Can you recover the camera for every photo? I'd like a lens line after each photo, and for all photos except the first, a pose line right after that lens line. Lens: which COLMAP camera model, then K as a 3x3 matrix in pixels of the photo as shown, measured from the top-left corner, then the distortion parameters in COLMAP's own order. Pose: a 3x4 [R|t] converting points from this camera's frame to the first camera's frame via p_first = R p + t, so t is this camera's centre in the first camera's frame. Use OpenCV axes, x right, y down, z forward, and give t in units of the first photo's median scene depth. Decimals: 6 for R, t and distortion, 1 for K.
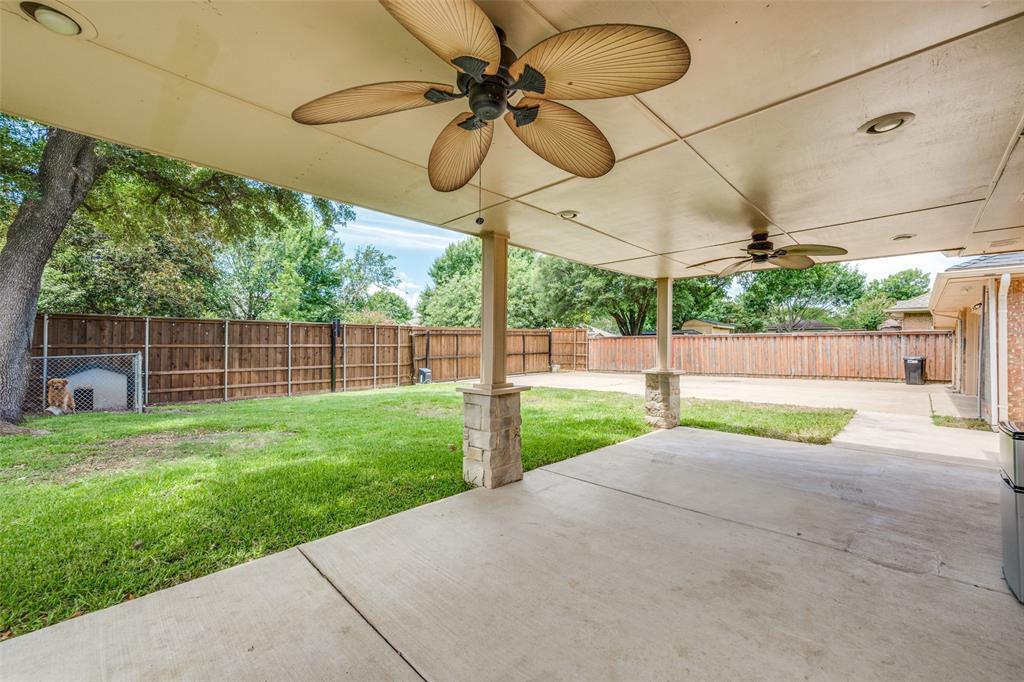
lens RADIAL K [[408.4, 0, 515.6], [0, 408.4, 342.7], [0, 0, 1]] dist [0.000915, 0.000549]
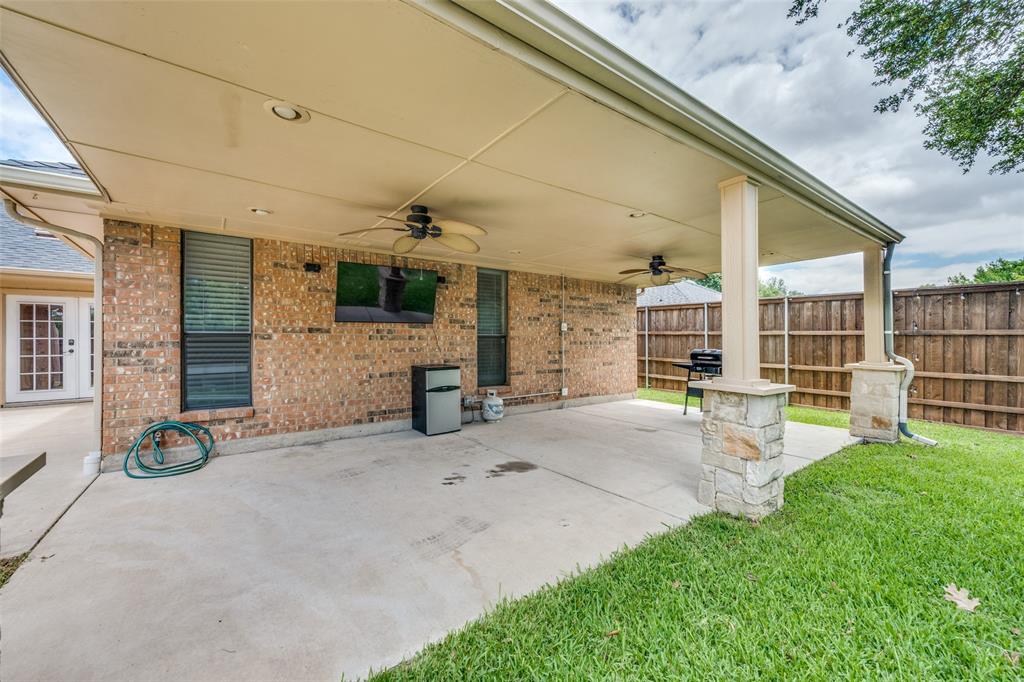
lens RADIAL K [[408.4, 0, 512.5], [0, 408.4, 342.8], [0, 0, 1]] dist [0.000915, 0.000549]
pose [[-0.986655, -0.003426, 0.162790, 0.064260], [-0.003709, 0.999992, -0.001435, 0.009792], [-0.162784, -0.002020, -0.986660, 0.488222]]
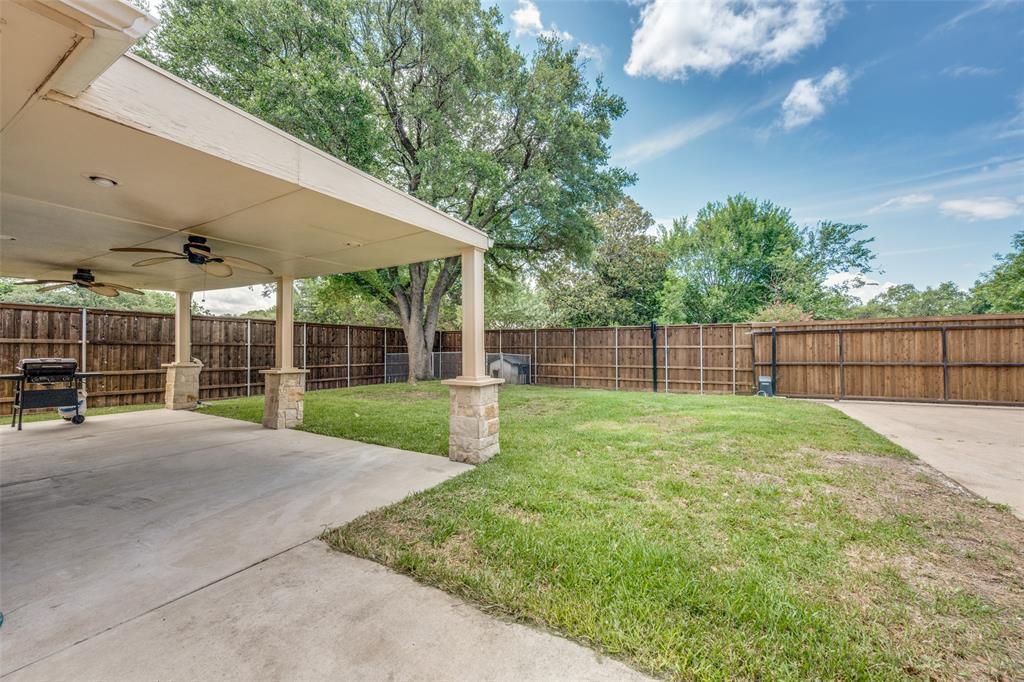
lens RADIAL K [[408.4, 0, 513.8], [0, 408.4, 343.6], [0, 0, 1]] dist [0.000915, 0.000549]
pose [[0.232216, -0.007417, -0.972636, 0.474440], [0.003907, 0.999970, -0.006692, 0.004354], [0.972656, -0.002246, 0.232238, 0.407948]]
